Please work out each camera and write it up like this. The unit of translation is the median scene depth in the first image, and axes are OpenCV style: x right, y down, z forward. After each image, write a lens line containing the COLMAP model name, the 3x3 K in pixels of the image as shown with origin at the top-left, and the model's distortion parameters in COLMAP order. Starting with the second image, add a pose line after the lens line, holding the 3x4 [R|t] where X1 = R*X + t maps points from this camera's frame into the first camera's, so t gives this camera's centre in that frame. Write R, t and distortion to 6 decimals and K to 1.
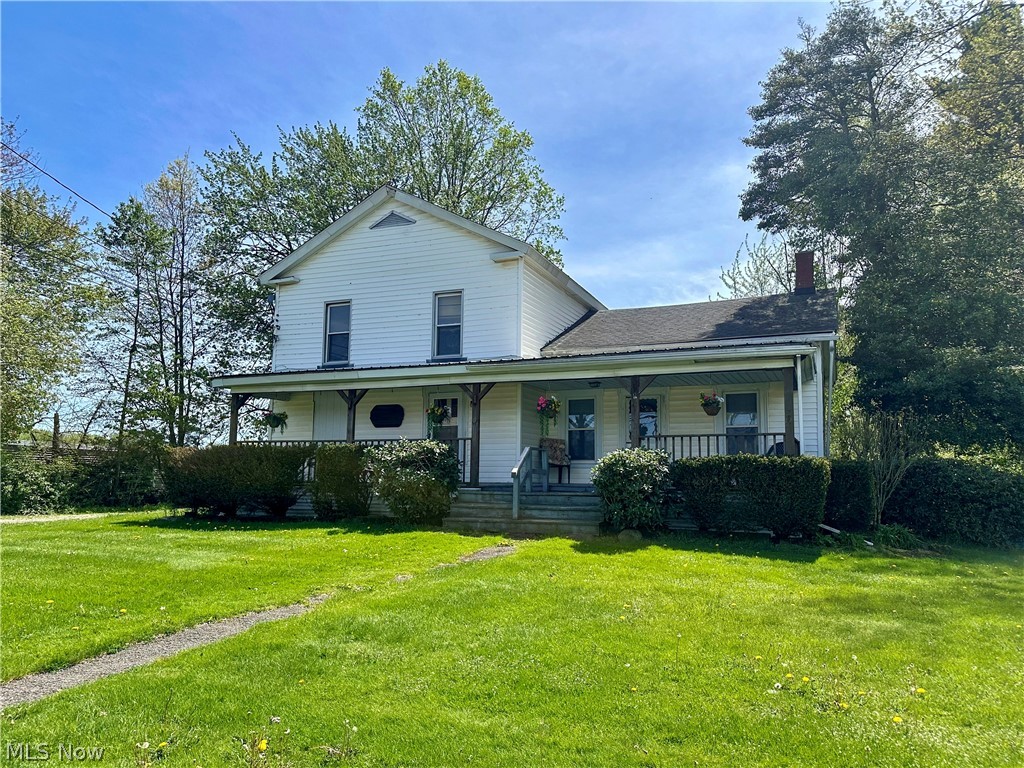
lens RADIAL K [[739.9, 0, 518.1], [0, 739.9, 408.0], [0, 0, 1]] dist [0.108147, -0.000856]
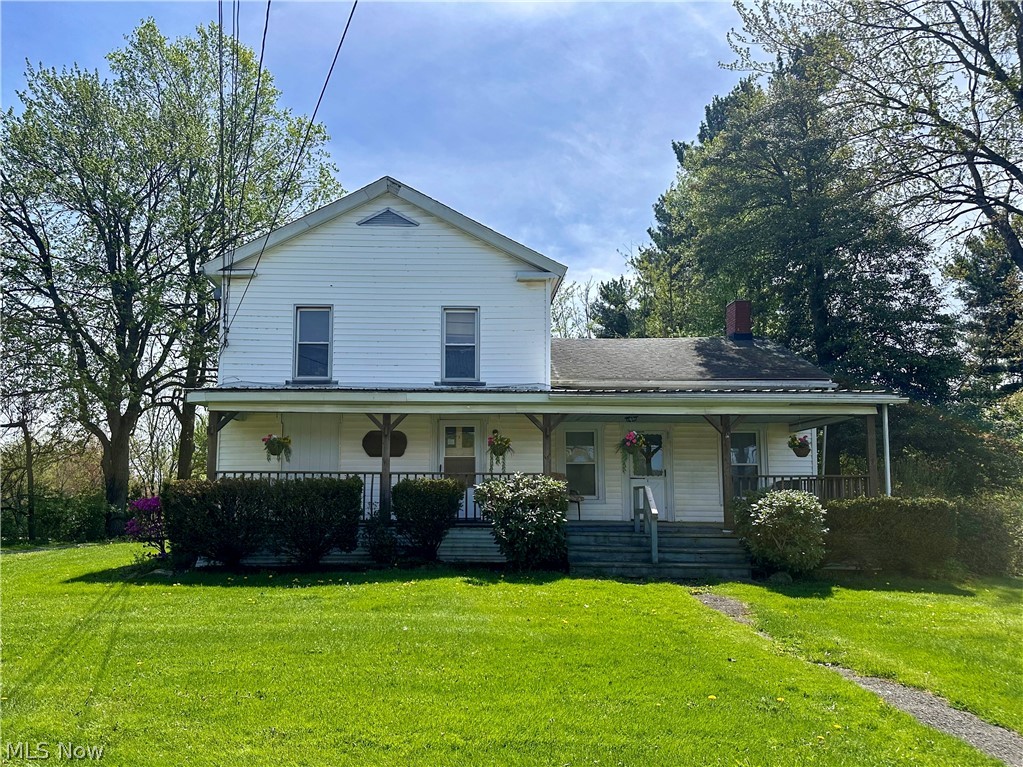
lens RADIAL K [[773.8, 0, 459.9], [0, 773.8, 425.0], [0, 0, 1]] dist [0.095400, 0.000230]
pose [[0.923786, 0.039109, 0.380907, -0.441461], [-0.035273, 0.999232, -0.017050, 0.001069], [-0.381281, 0.002314, 0.924456, 0.133793]]
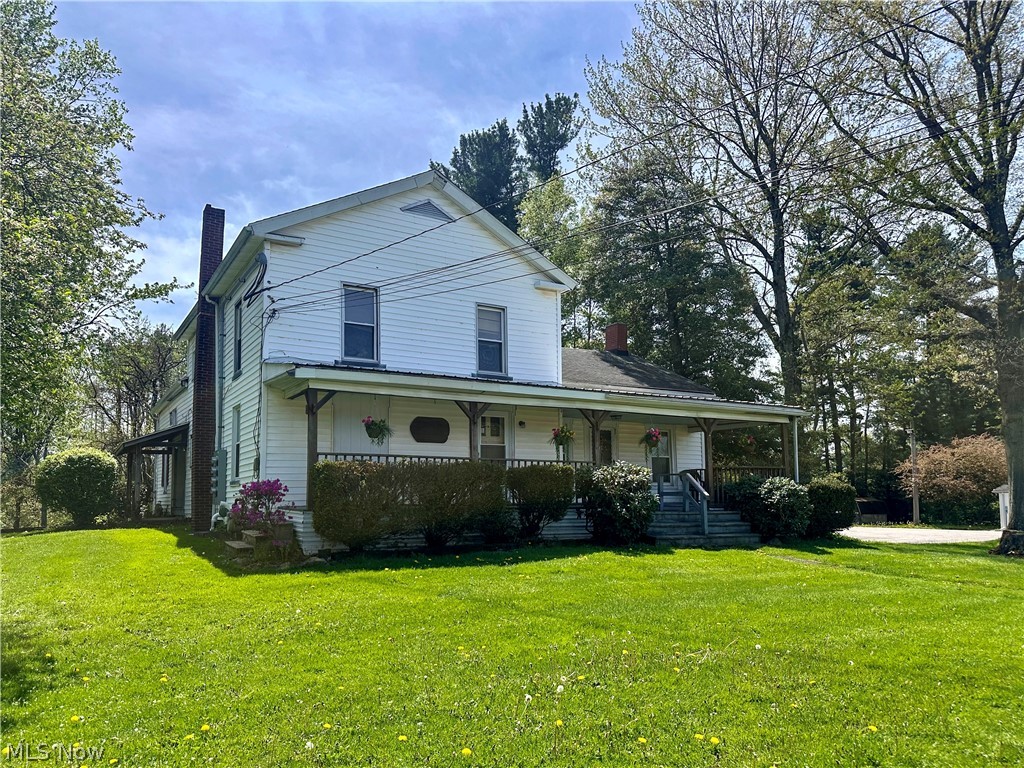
lens RADIAL K [[739.9, 0, 518.1], [0, 739.9, 408.0], [0, 0, 1]] dist [0.108147, -0.000856]
pose [[0.592154, 0.083983, 0.801436, -0.829117], [-0.072143, 0.996086, -0.051077, 0.022544], [-0.802589, -0.027573, 0.595895, 0.388191]]
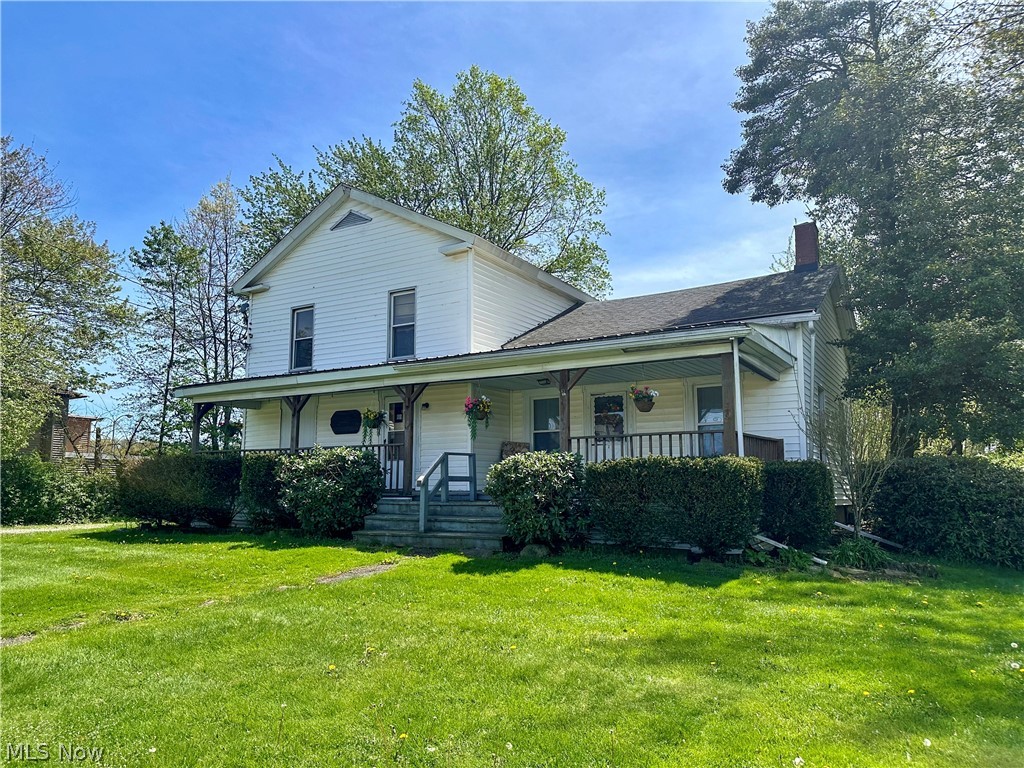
lens RADIAL K [[729.9, 0, 496.5], [0, 729.9, 397.0], [0, 0, 1]] dist [0.107407, -0.002000]
pose [[0.986914, -0.031128, -0.158215, 0.167850], [0.027933, 0.999359, -0.022378, 0.005276], [0.158811, 0.017666, 0.987151, 0.092484]]
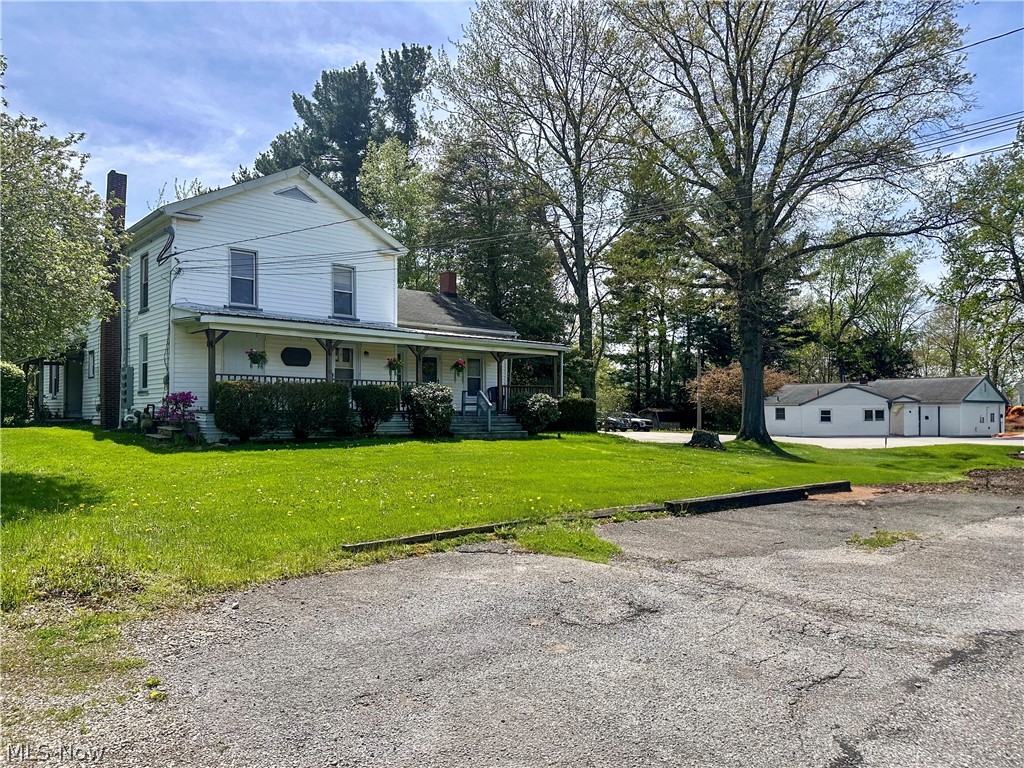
lens RADIAL K [[721.0, 0, 512.0], [0, 721.0, 384.0], [0, 0, 1]] dist [0.038713, -0.003446]
pose [[0.436451, 0.022862, 0.899437, -1.097880], [-0.092051, 0.995566, 0.019362, -0.000674], [-0.895007, -0.091244, 0.436621, 0.155174]]
